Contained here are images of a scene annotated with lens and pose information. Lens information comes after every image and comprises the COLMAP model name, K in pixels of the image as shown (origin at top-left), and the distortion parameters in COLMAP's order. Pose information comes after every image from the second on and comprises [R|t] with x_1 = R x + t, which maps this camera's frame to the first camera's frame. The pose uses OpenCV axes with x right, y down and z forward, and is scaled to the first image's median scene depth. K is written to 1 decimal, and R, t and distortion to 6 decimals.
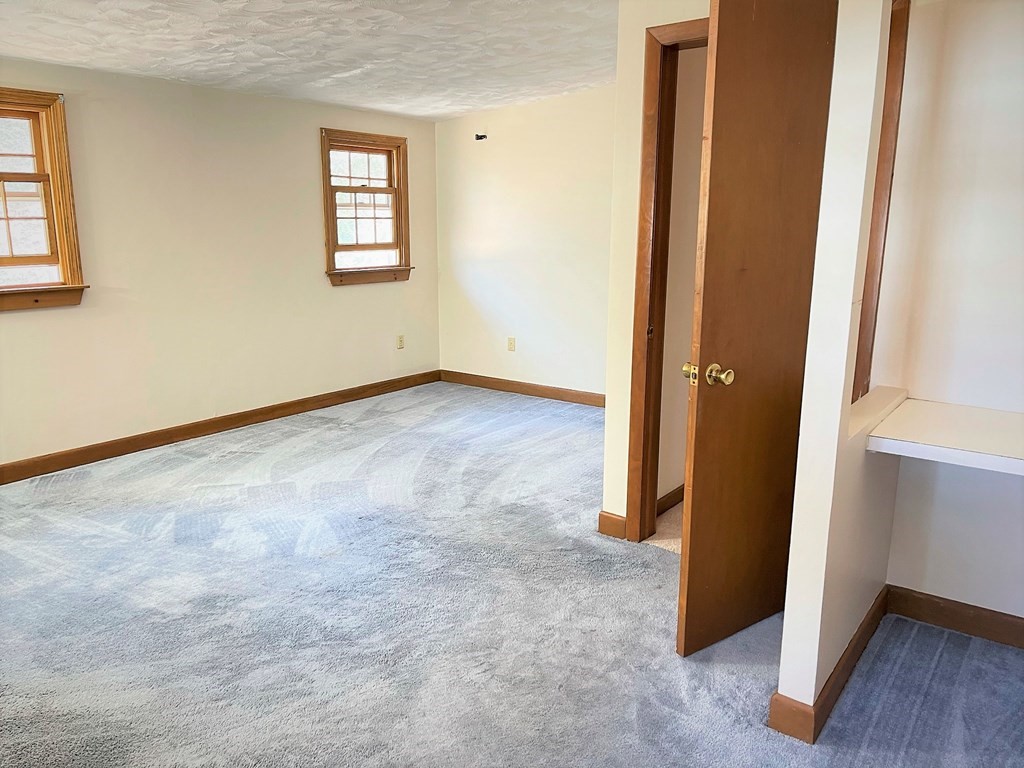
lens RADIAL K [[772.7, 0, 518.1], [0, 772.7, 380.5], [0, 0, 1]] dist [0.037700, -0.055979]
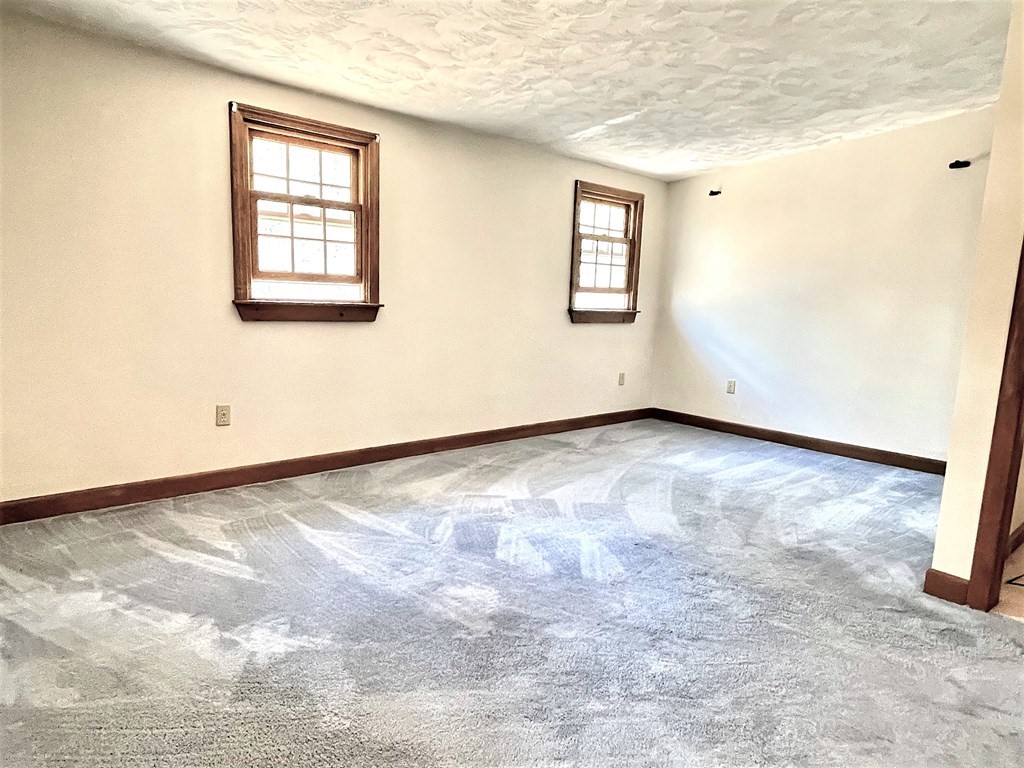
lens RADIAL K [[610.7, 0, 508.7], [0, 610.7, 385.0], [0, 0, 1]] dist [0.003818, -0.013702]
pose [[0.975990, 0.060612, -0.209210, -0.191957], [-0.075117, 0.995240, -0.062092, 0.036033], [0.204451, 0.076317, 0.975897, 0.193656]]
